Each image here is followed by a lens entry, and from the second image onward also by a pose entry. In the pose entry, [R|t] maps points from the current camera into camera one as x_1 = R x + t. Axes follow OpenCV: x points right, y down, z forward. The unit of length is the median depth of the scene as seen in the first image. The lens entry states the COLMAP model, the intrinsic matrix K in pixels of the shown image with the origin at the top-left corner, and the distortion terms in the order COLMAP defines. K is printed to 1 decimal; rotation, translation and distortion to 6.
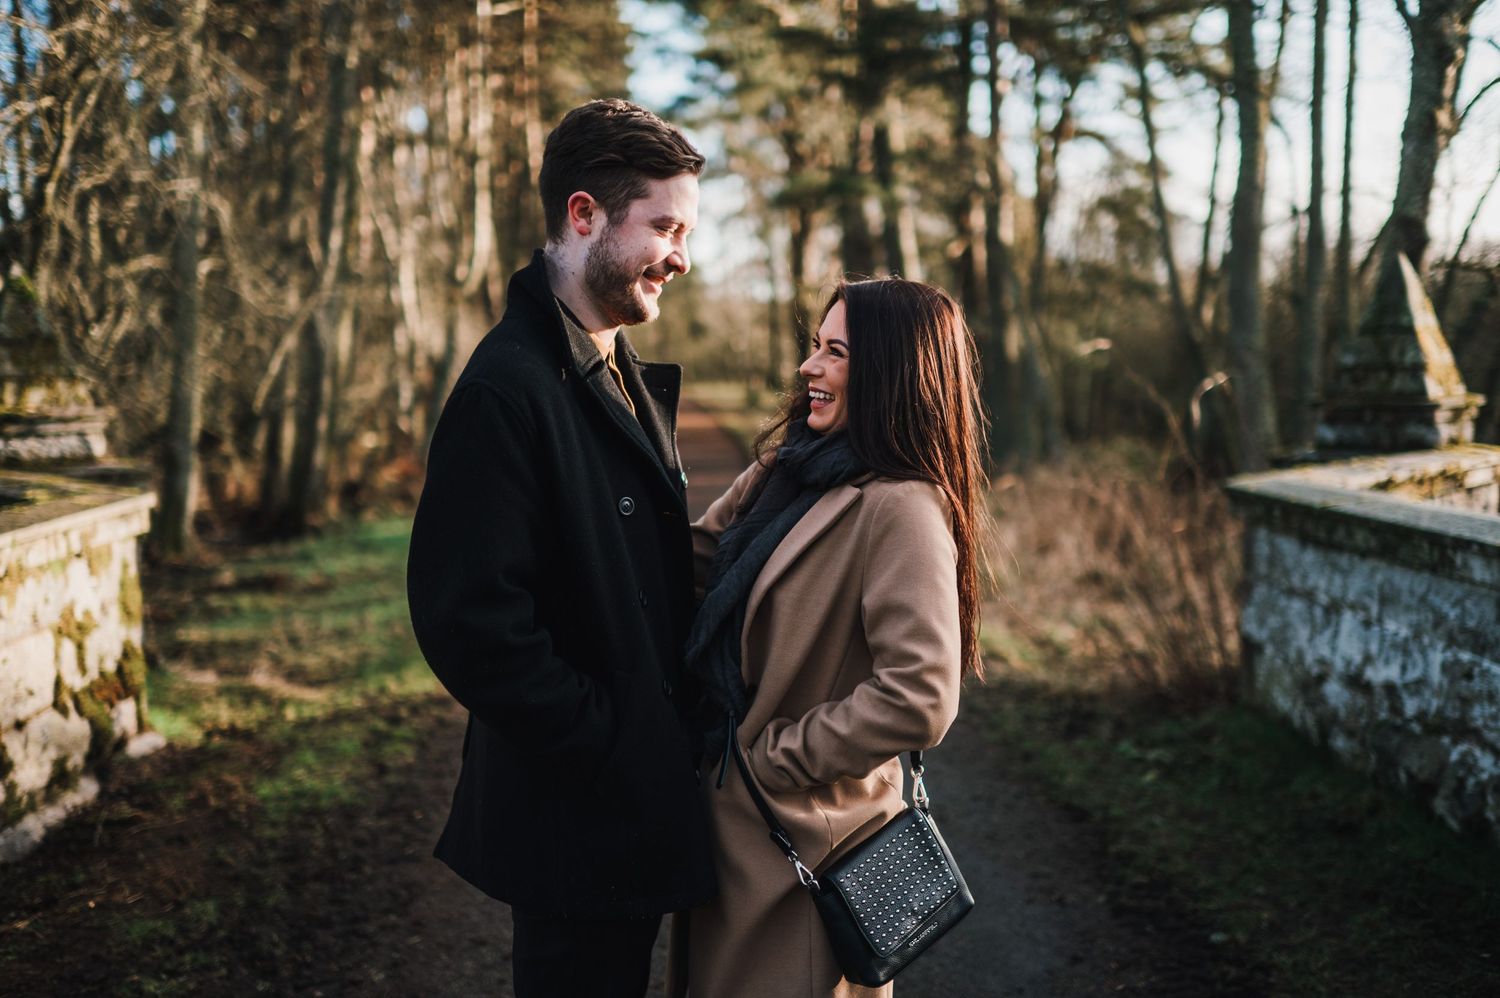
lens RADIAL K [[1498.5, 0, 756.0], [0, 1498.5, 489.6], [0, 0, 1]] dist [0.002318, 0.000000]
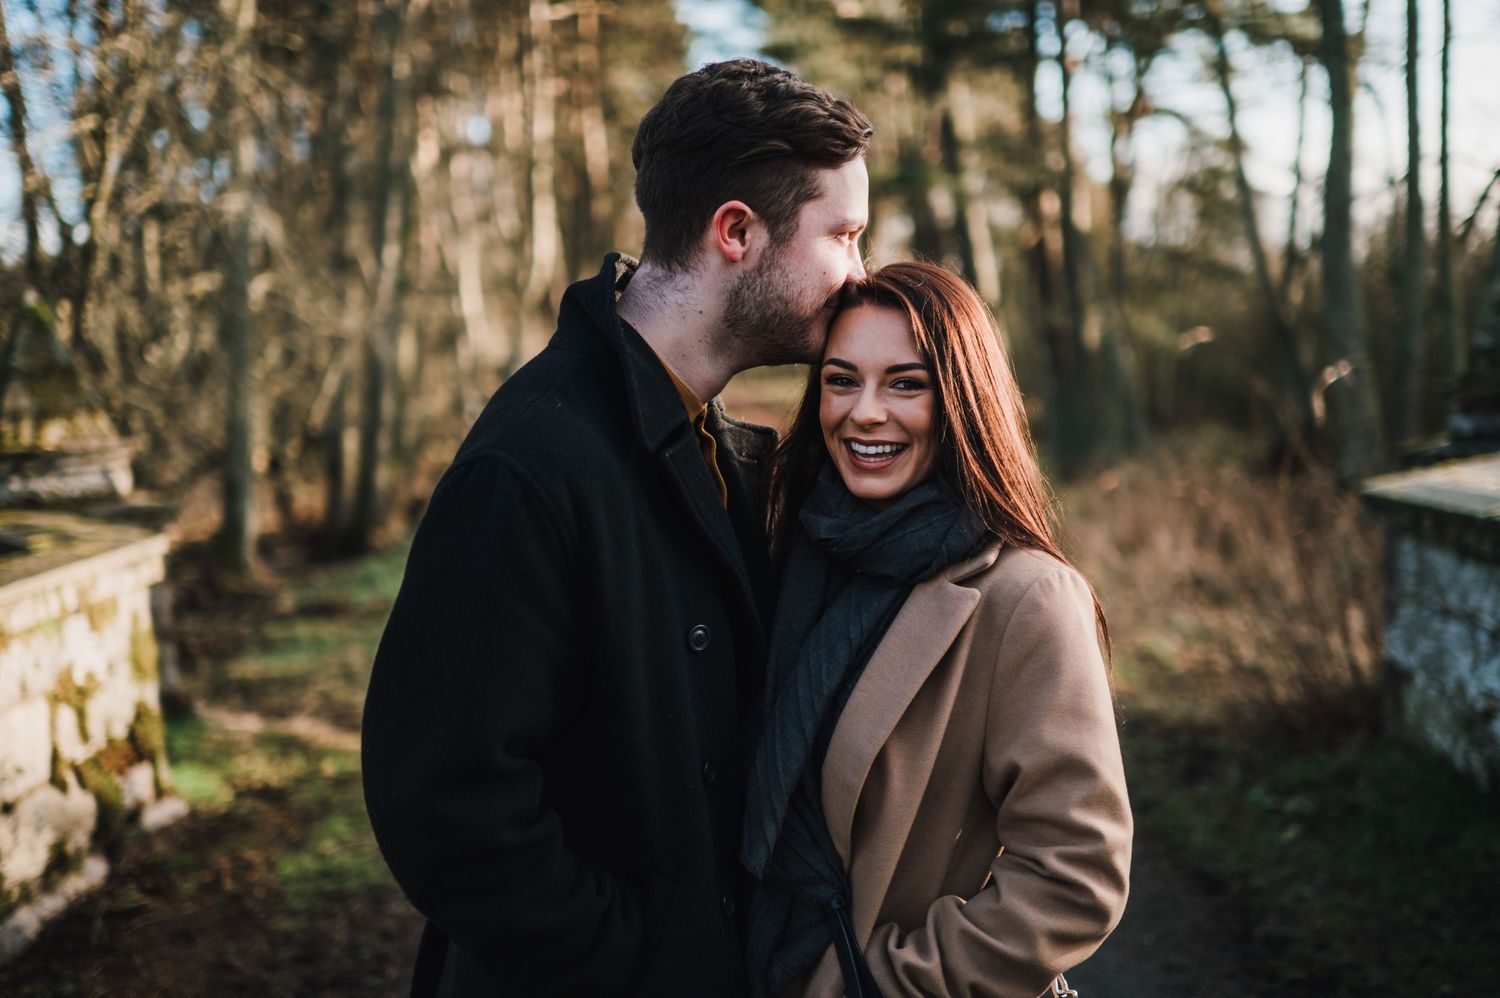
lens RADIAL K [[1498.5, 0, 753.9], [0, 1498.5, 491.9], [0, 0, 1]] dist [0.002318, 0.000000]
pose [[0.998174, -0.031121, -0.051777, 0.003182], [0.031273, 0.999509, 0.002135, -0.014009], [0.051686, -0.003750, 0.998656, 0.096378]]
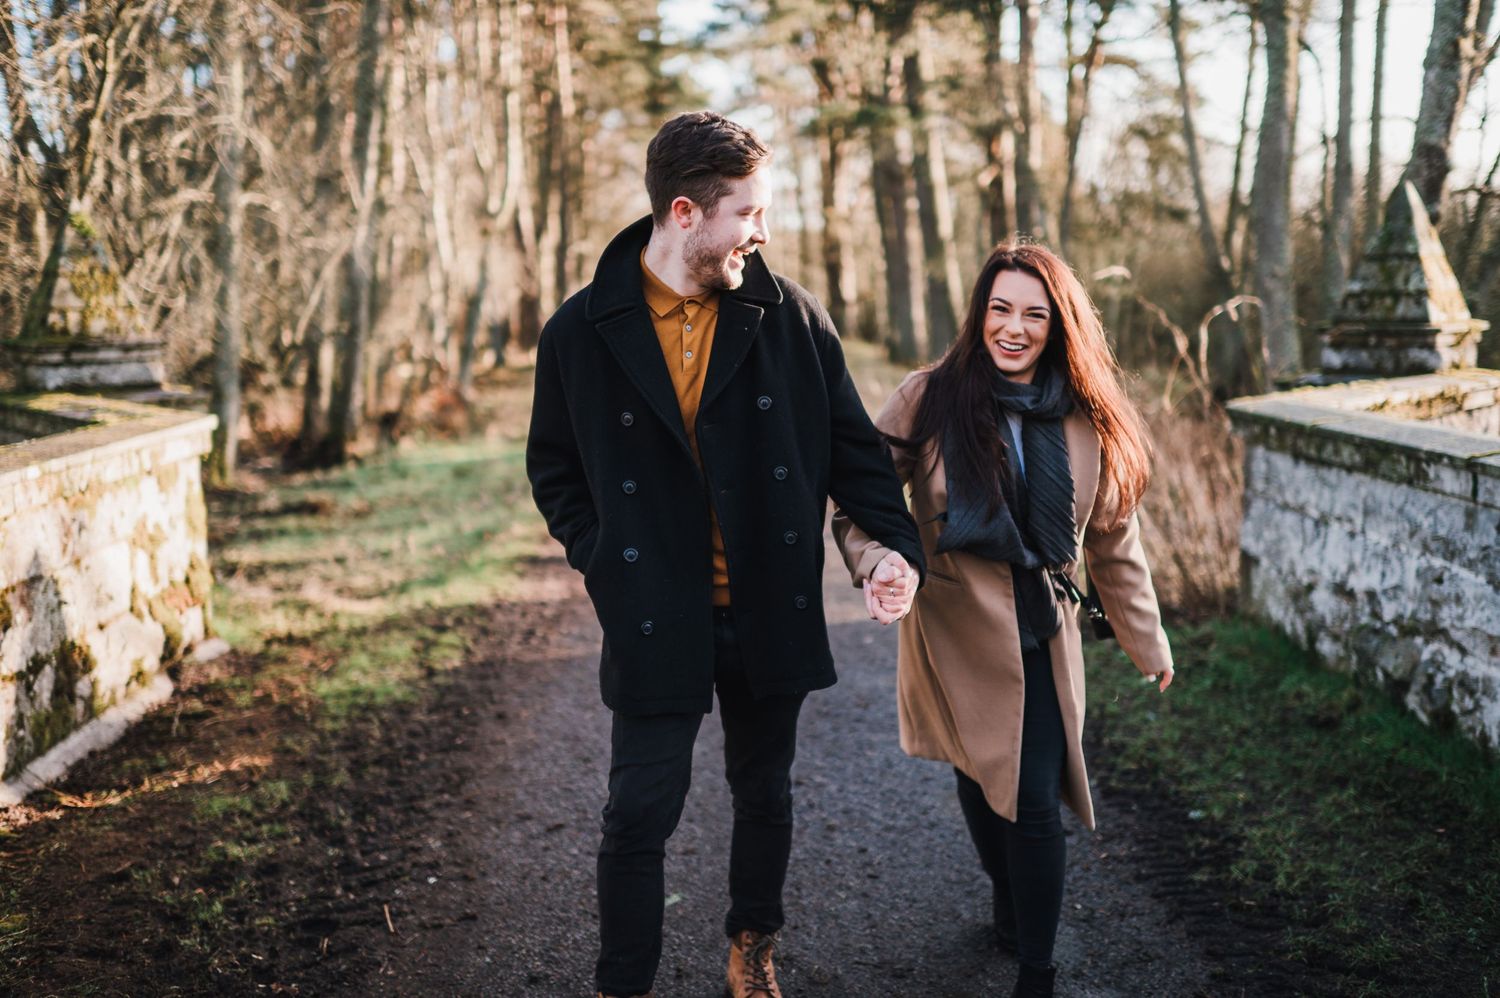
lens RADIAL K [[1498.5, 0, 753.1], [0, 1498.5, 490.2], [0, 0, 1]] dist [0.002318, 0.000000]
pose [[0.999736, -0.001075, -0.022937, 0.005678], [0.002125, 0.998948, 0.045808, 0.006383], [0.022864, -0.045844, 0.998687, -0.053726]]
